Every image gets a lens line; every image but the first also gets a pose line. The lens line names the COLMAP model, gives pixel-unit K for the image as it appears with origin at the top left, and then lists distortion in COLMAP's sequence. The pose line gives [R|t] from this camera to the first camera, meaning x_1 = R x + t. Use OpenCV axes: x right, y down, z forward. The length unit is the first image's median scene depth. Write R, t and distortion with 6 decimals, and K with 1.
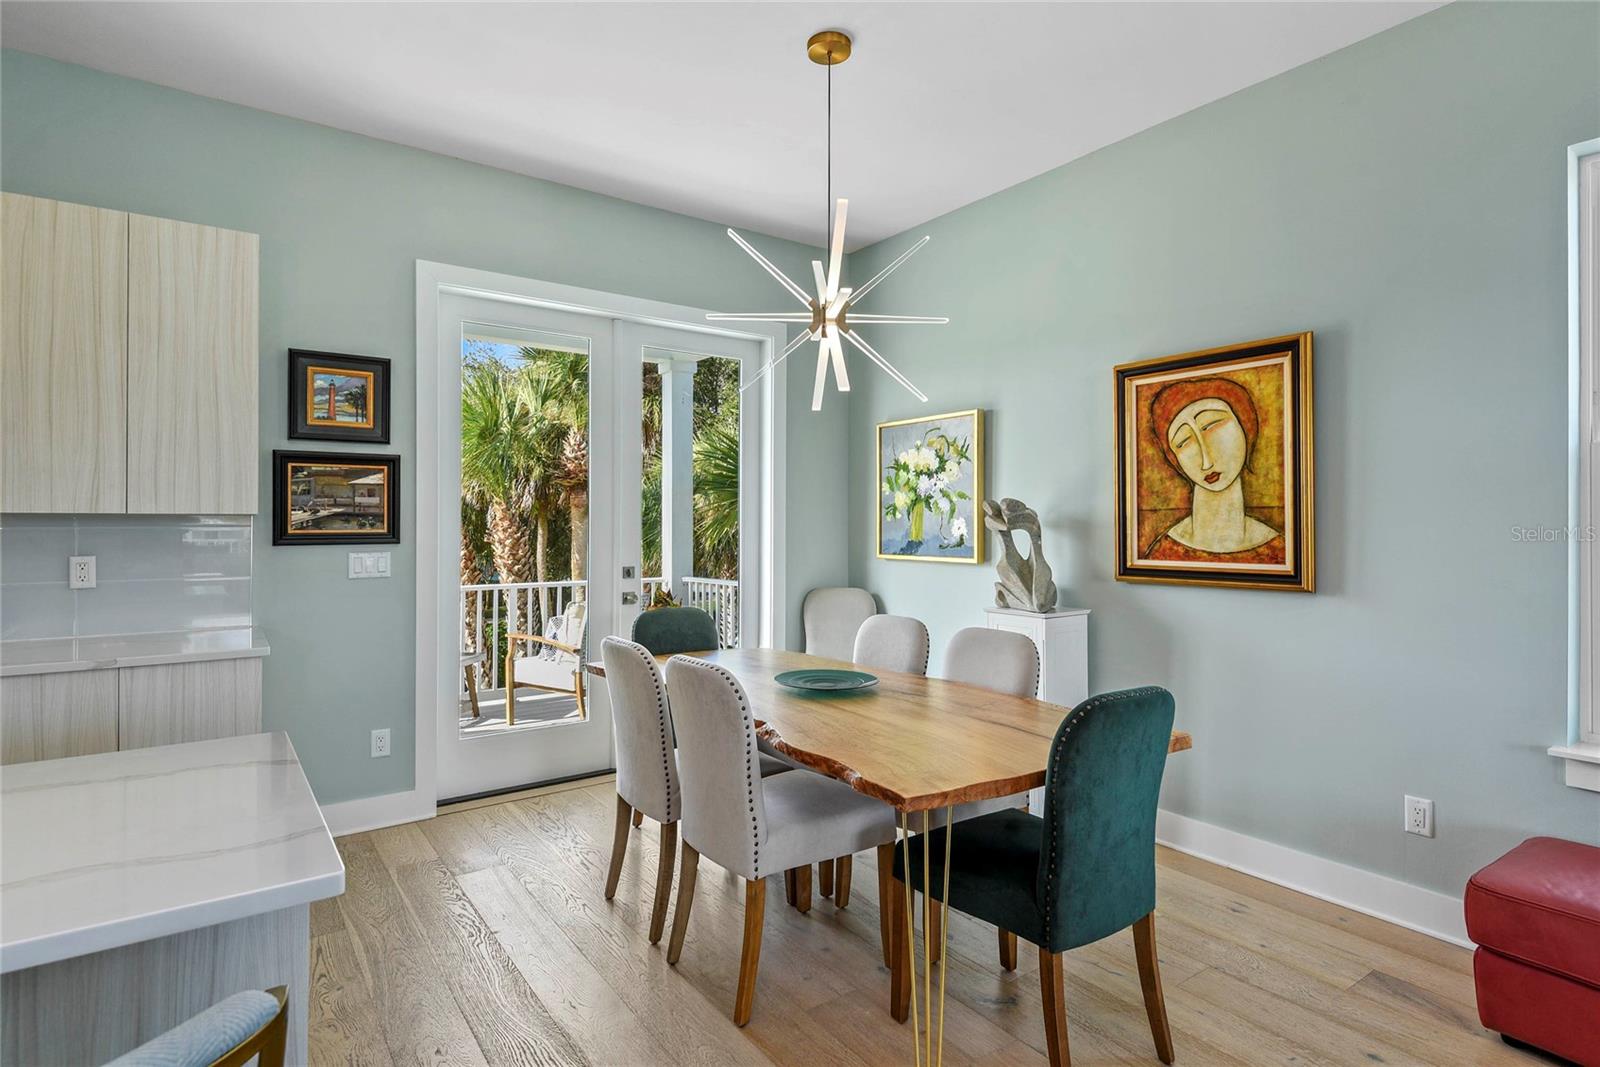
lens RADIAL K [[824.4, 0, 806.6], [0, 824.4, 519.4], [0, 0, 1]] dist [0.035535, -0.016022]
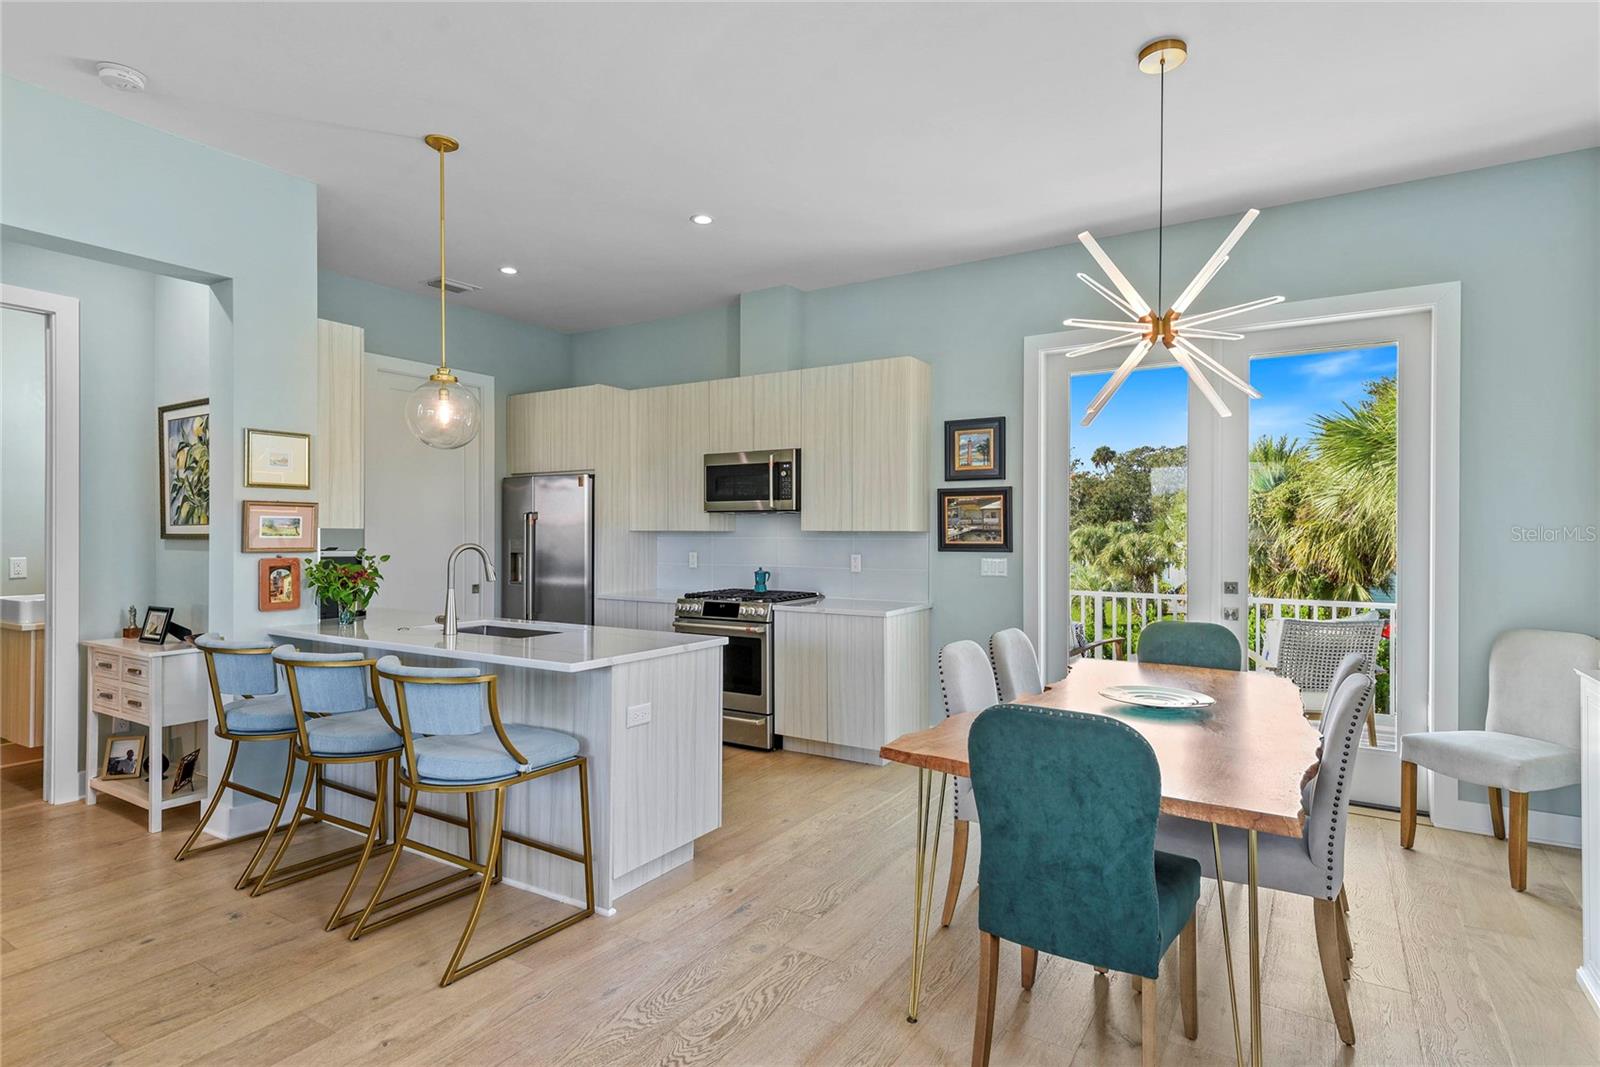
lens RADIAL K [[824.4, 0, 802.8], [0, 824.4, 532.5], [0, 0, 1]] dist [0.035535, -0.016022]
pose [[0.373436, -0.001904, -0.927654, 0.641282], [0.001673, 0.999998, -0.001379, -0.001524], [0.927655, -0.001037, 0.373438, 0.193142]]
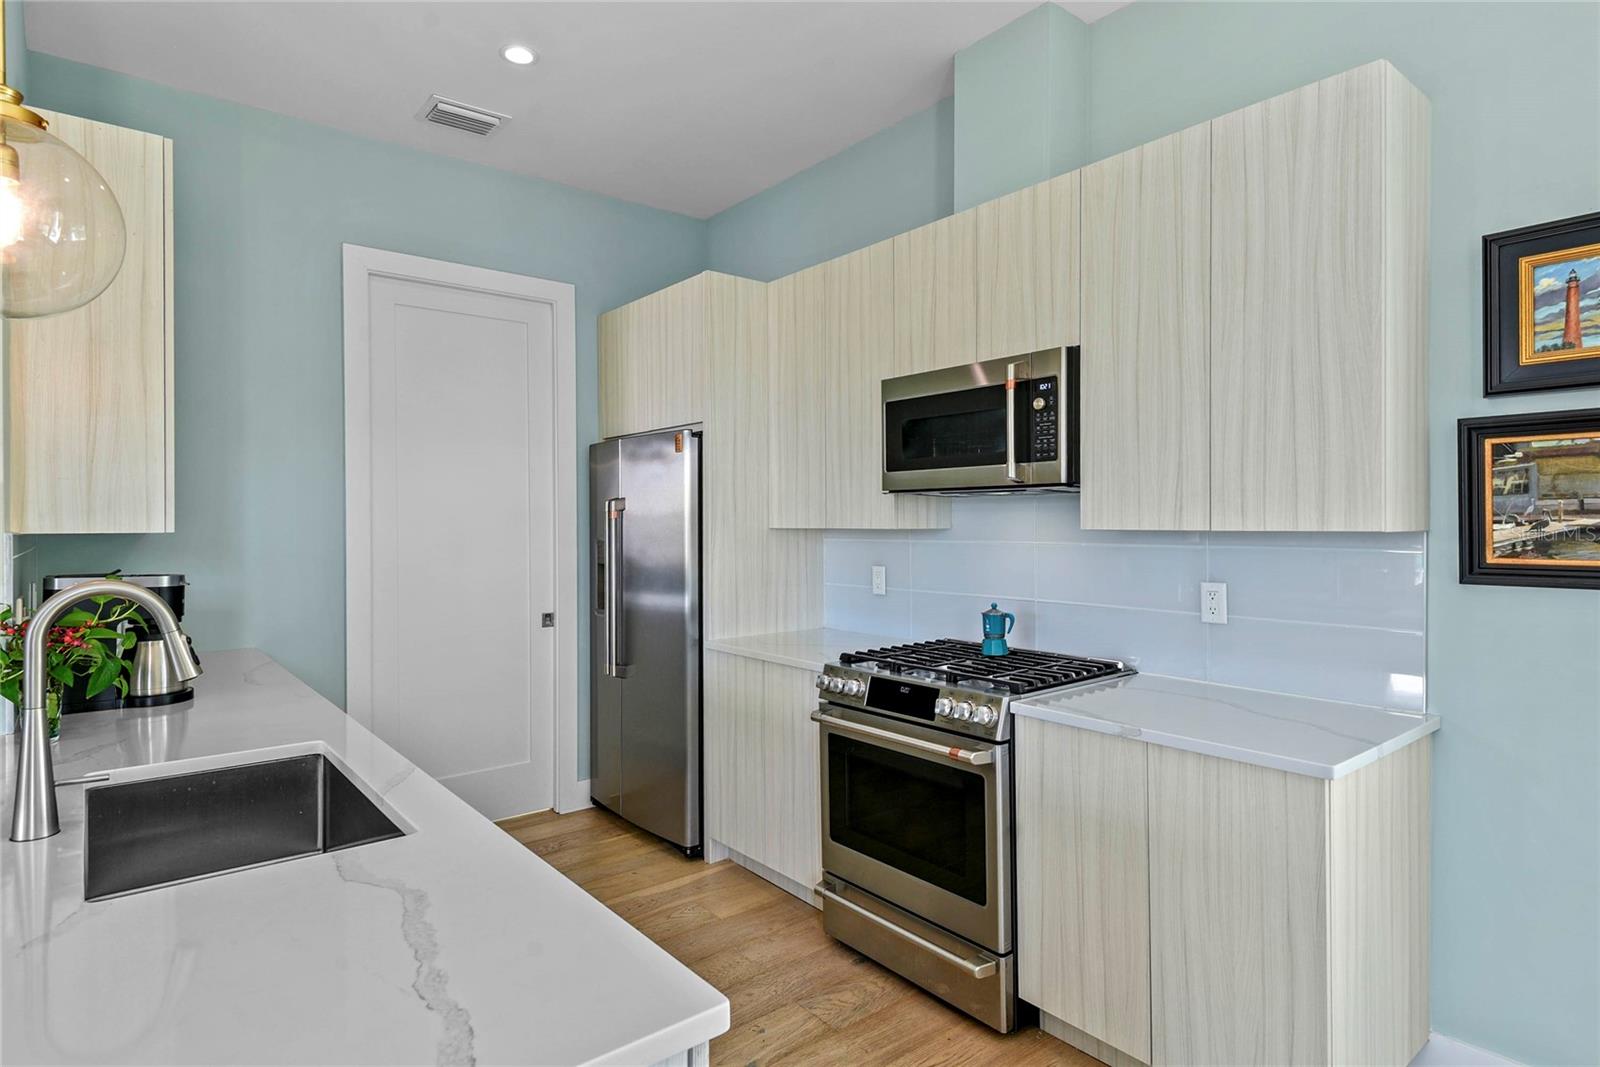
lens RADIAL K [[866.0, 0, 802.4], [0, 866.0, 524.6], [0, 0, 1]] dist [0.032509, -0.022706]
pose [[0.055918, 0.000915, -0.998435, -0.051018], [0.006764, 0.999976, 0.001295, -0.013190], [0.998412, -0.006826, 0.055911, 0.482300]]
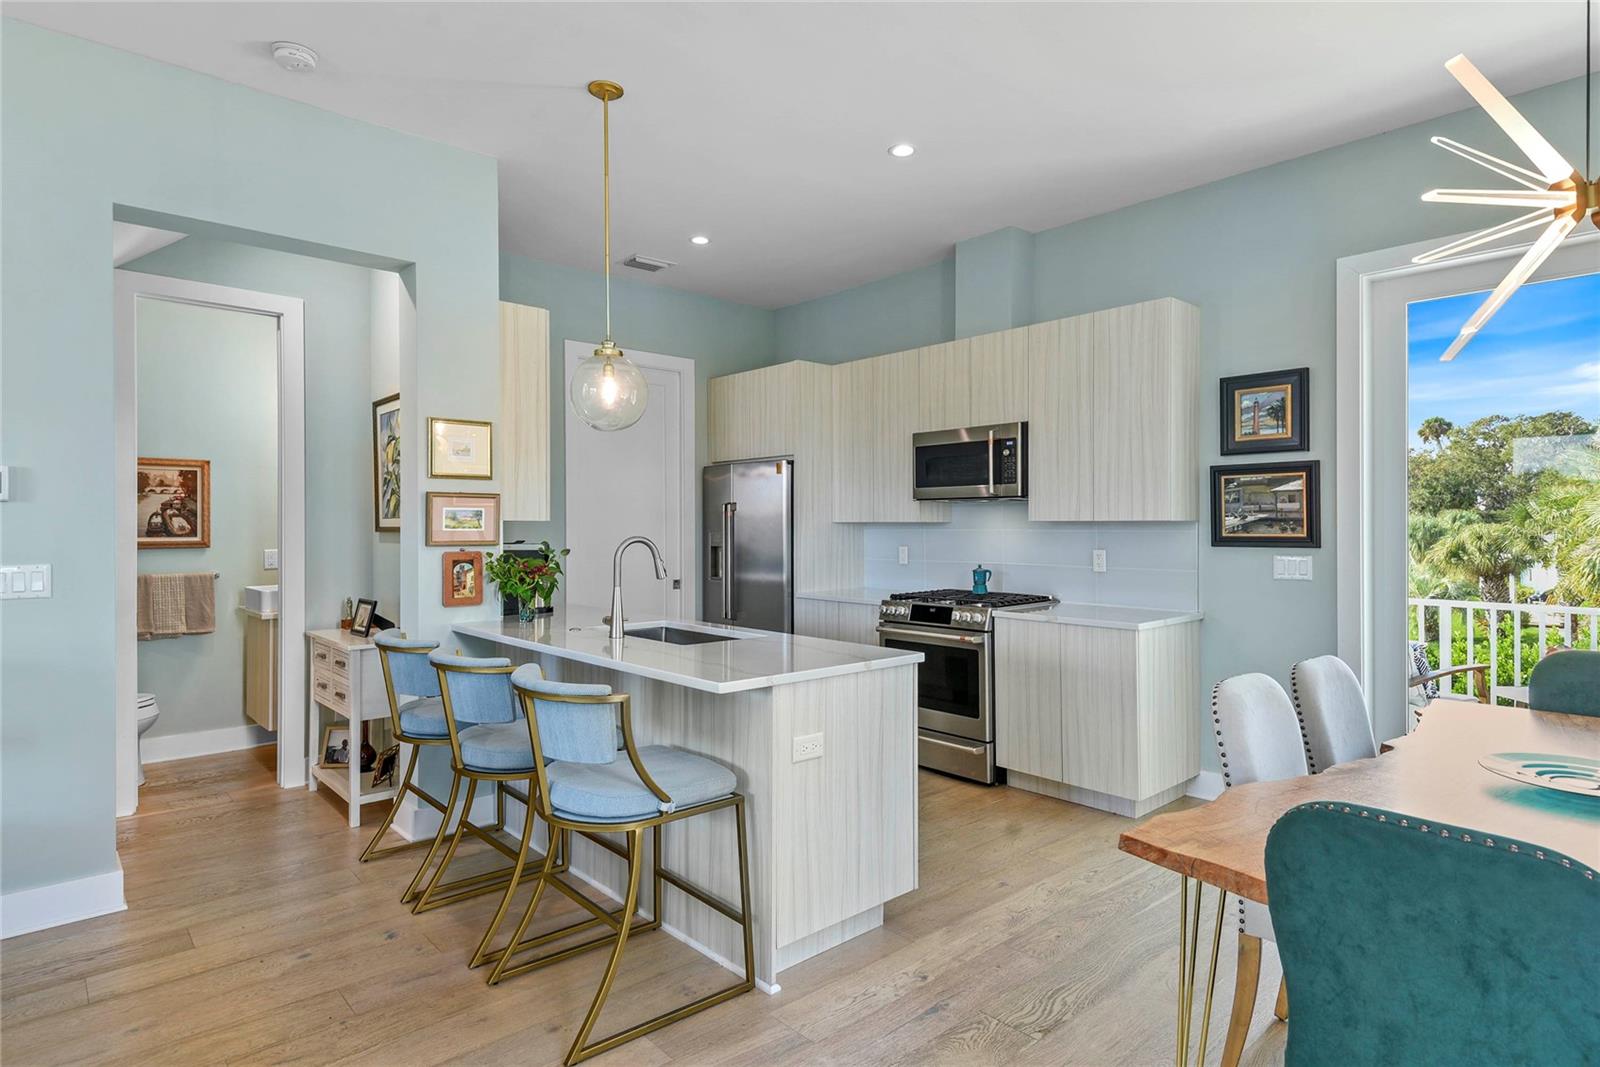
lens RADIAL K [[866.0, 0, 802.5], [0, 866.0, 524.5], [0, 0, 1]] dist [0.032509, -0.022706]
pose [[0.106299, -0.003369, -0.994328, 0.509376], [0.005038, 0.999983, -0.002849, 0.000447], [0.994321, -0.004707, 0.106314, 0.273471]]
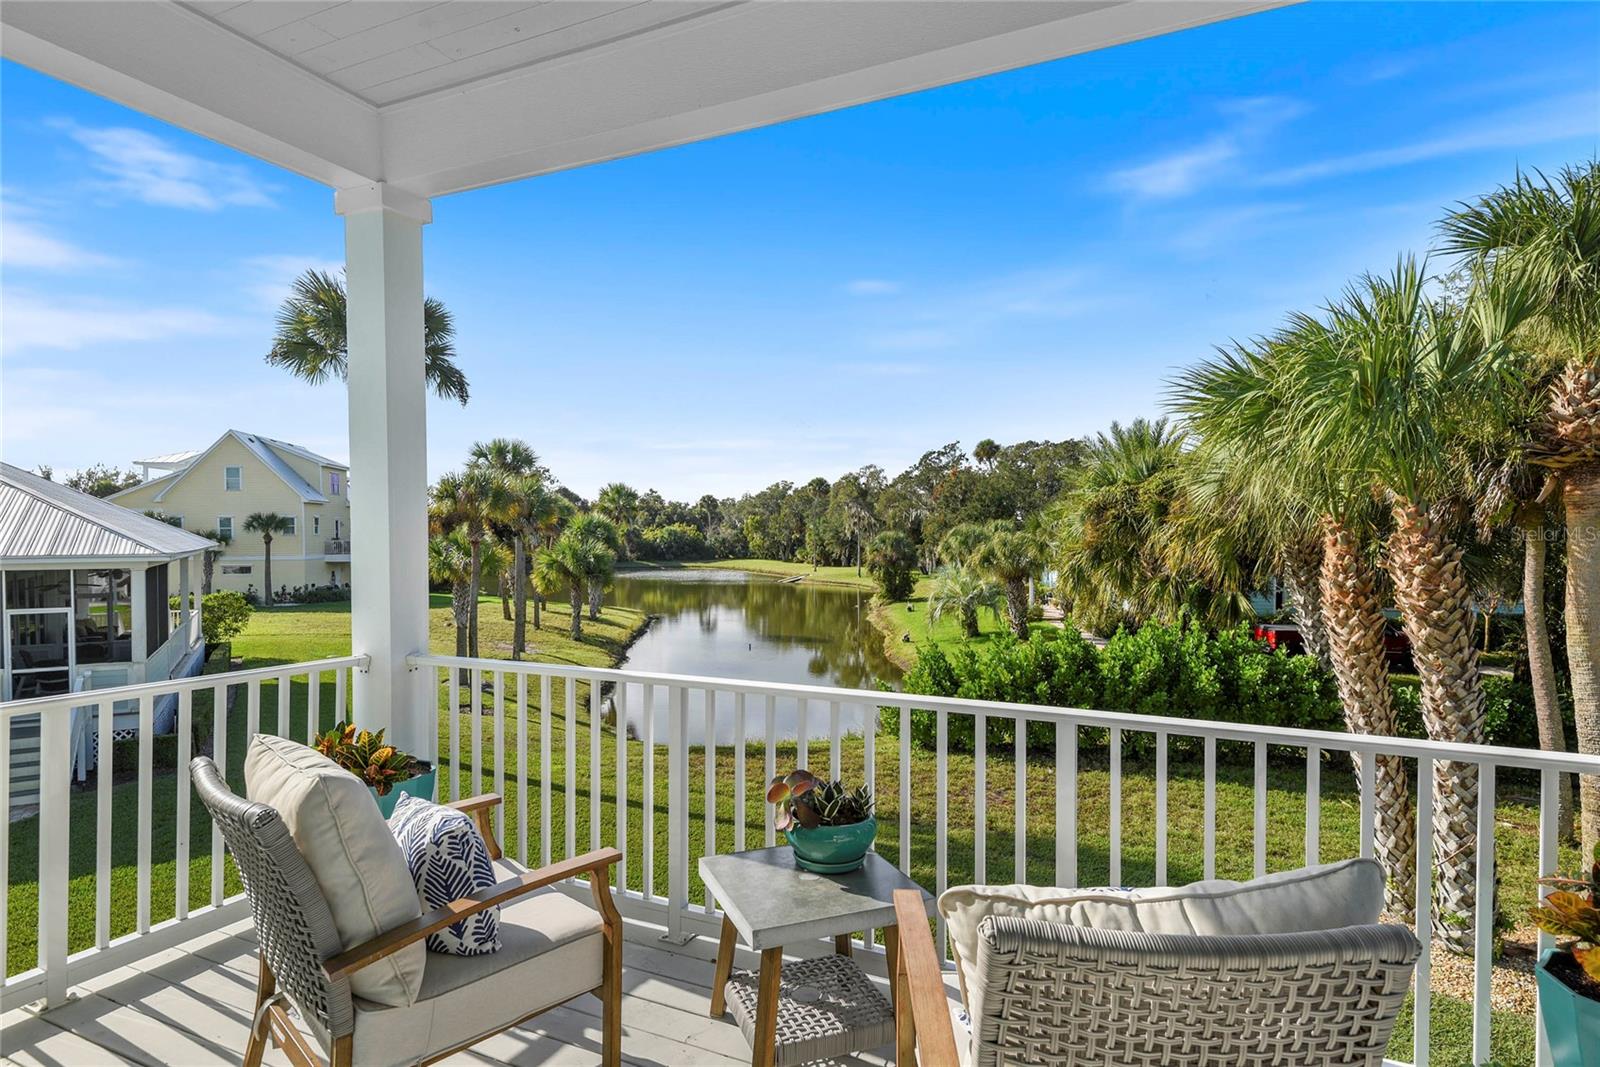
lens RADIAL K [[866.0, 0, 797.5], [0, 866.0, 543.1], [0, 0, 1]] dist [0.032509, -0.022706]
pose [[0.485680, 0.008721, -0.874093, -0.134859], [0.003994, 0.999918, 0.012196, -0.002058], [0.874128, -0.009415, 0.485605, 1.265104]]
